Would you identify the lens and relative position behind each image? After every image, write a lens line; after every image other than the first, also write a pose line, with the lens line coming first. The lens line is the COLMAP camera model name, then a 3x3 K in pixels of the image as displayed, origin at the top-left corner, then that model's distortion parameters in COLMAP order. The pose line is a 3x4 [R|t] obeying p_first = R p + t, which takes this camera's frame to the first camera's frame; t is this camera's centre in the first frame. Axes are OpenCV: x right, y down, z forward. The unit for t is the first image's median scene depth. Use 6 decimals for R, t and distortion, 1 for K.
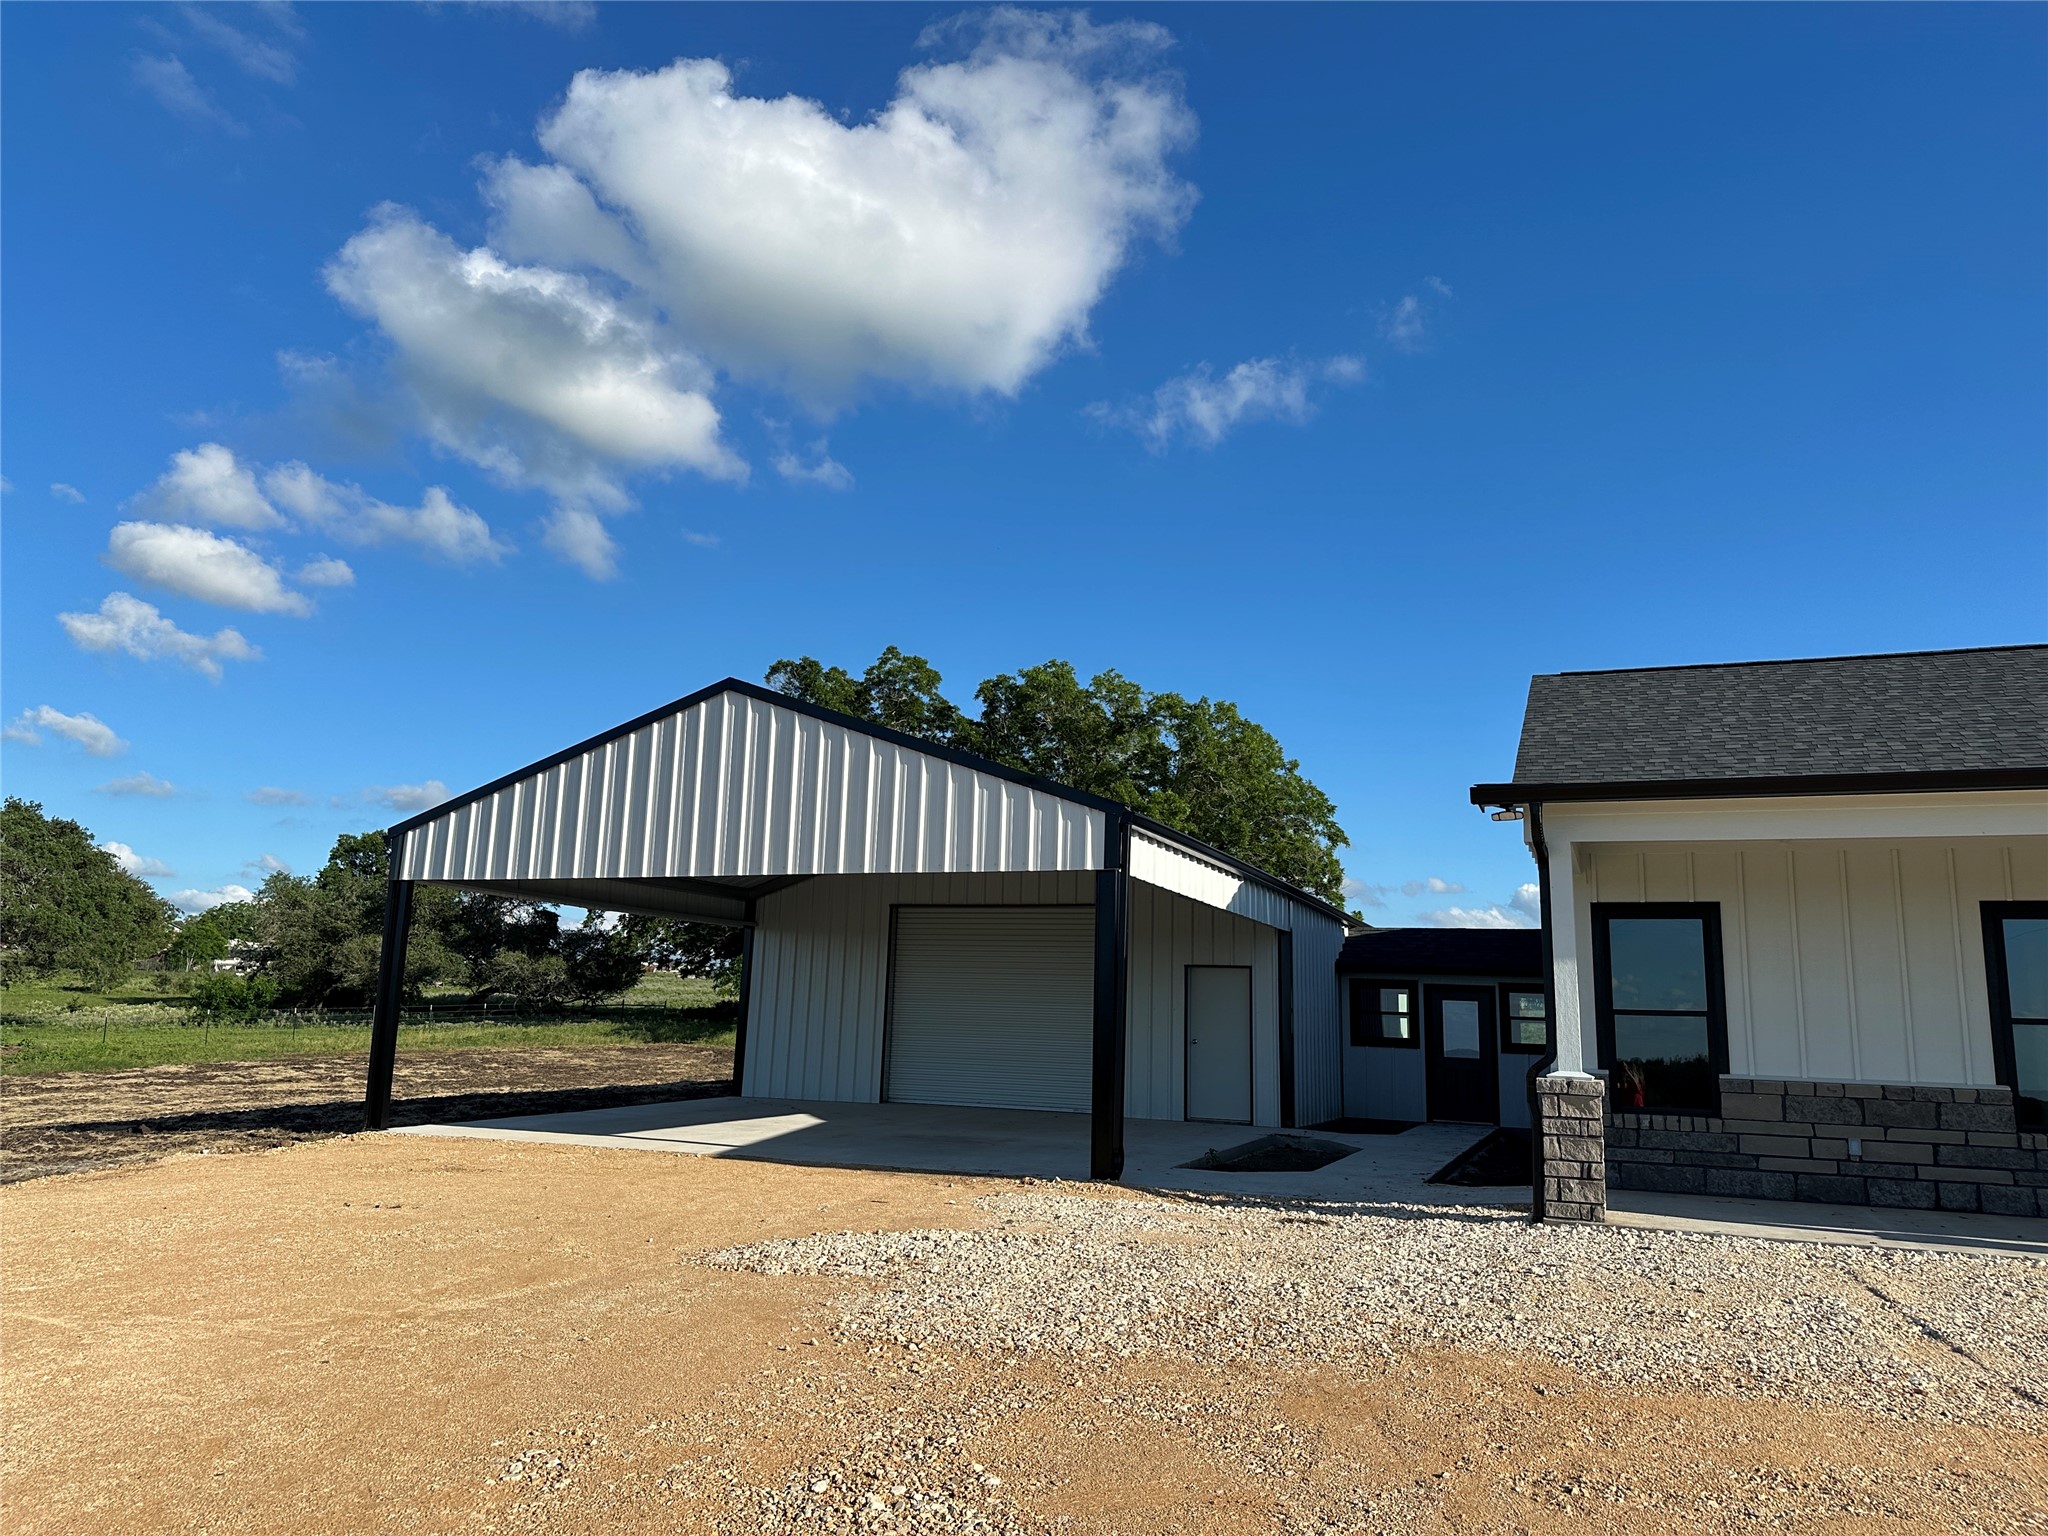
lens RADIAL K [[1437.1, 0, 1024.0], [0, 1437.1, 768.0], [0, 0, 1]] dist [0.100199, -0.078715]
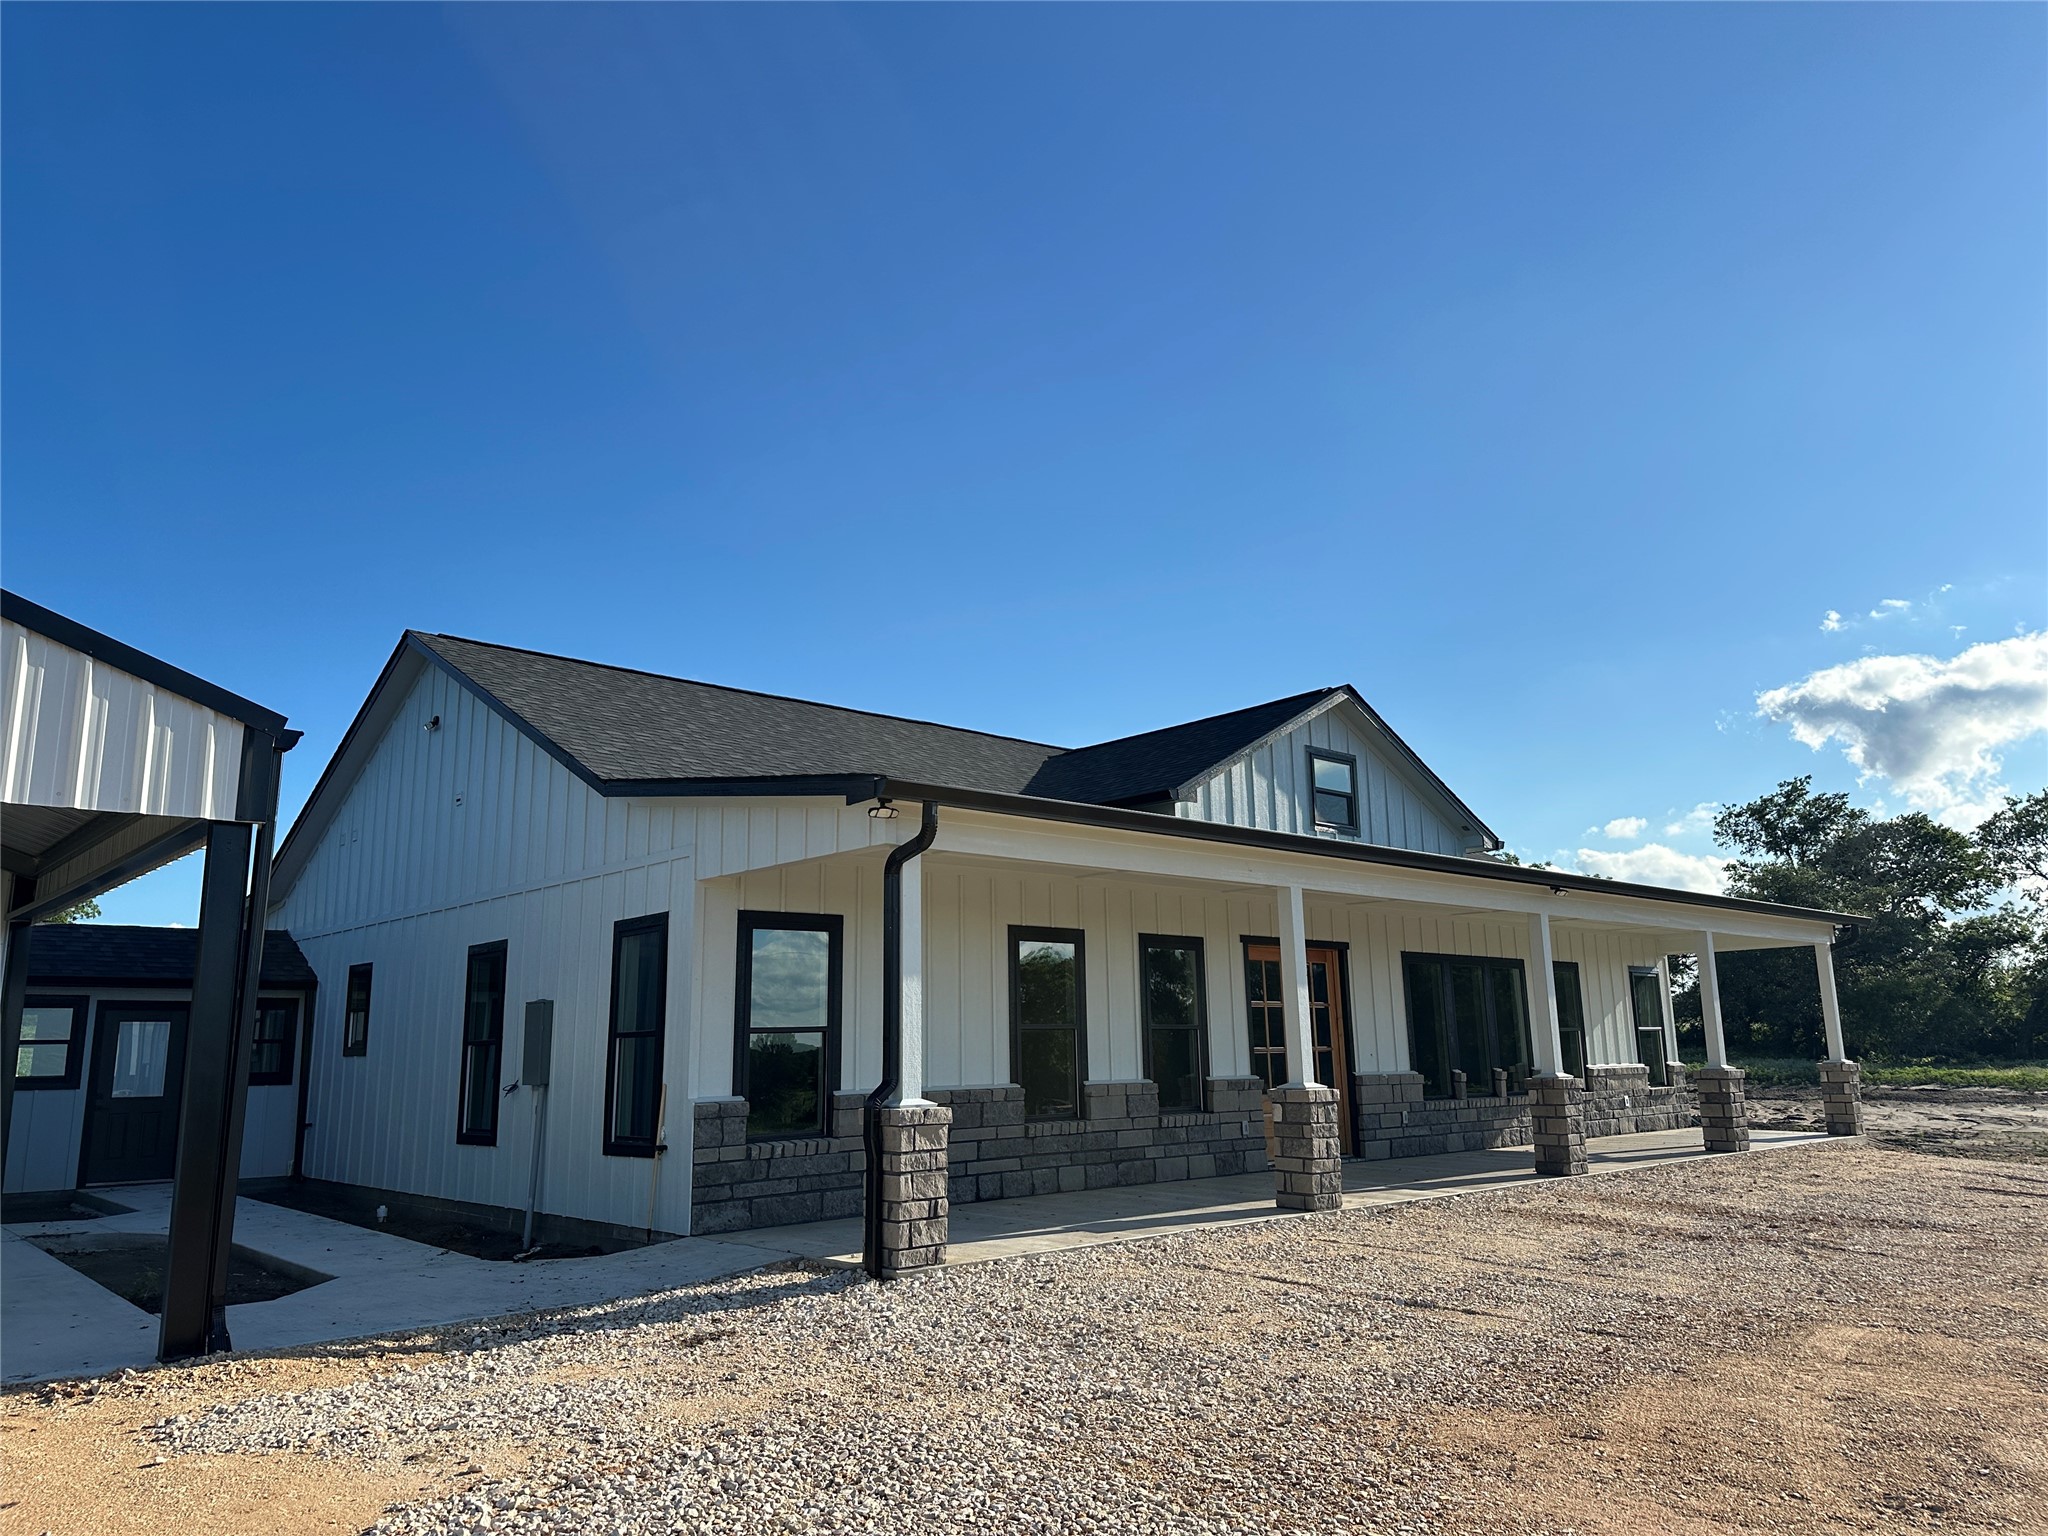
lens RADIAL K [[1437.1, 0, 1024.0], [0, 1437.1, 768.0], [0, 0, 1]] dist [0.100199, -0.078715]
pose [[0.476957, 0.132059, 0.868949, -0.204402], [-0.122560, 0.988982, -0.083029, 0.038012], [-0.870339, -0.066897, 0.487887, 0.273024]]
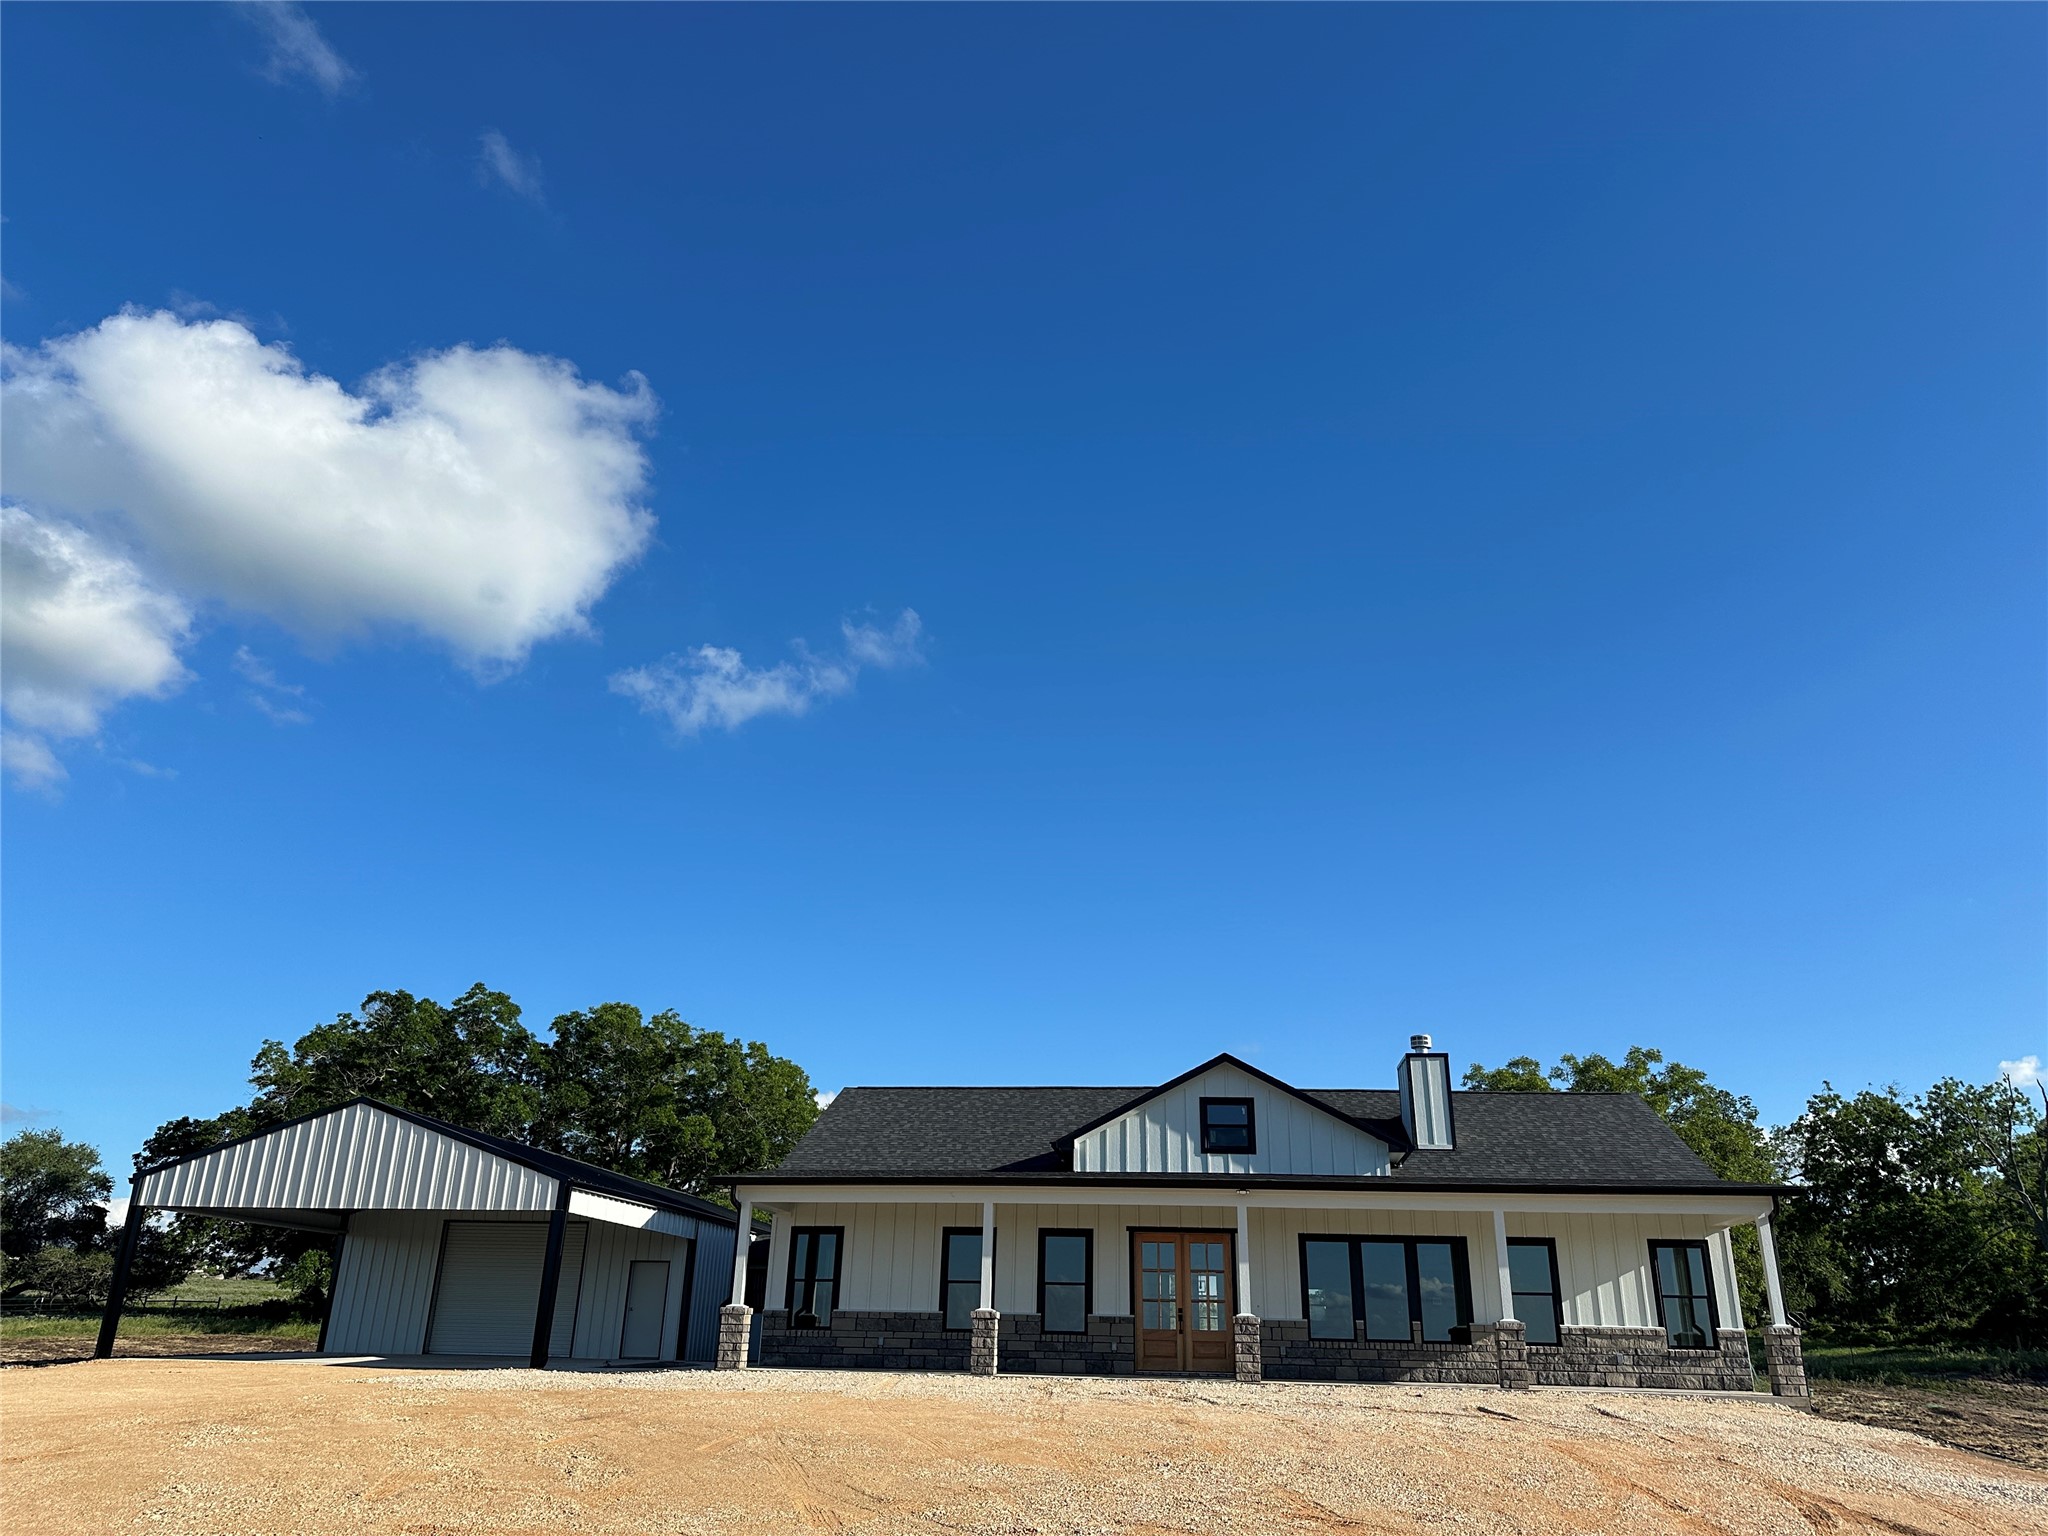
lens RADIAL K [[1437.2, 0, 1030.8], [0, 1437.2, 774.1], [0, 0, 1]] dist [0.034467, -0.038684]
pose [[0.963947, 0.087976, 0.251130, 0.090356], [-0.038397, 0.979875, -0.195886, -0.103791], [-0.263309, 0.179181, 0.947925, -0.798445]]
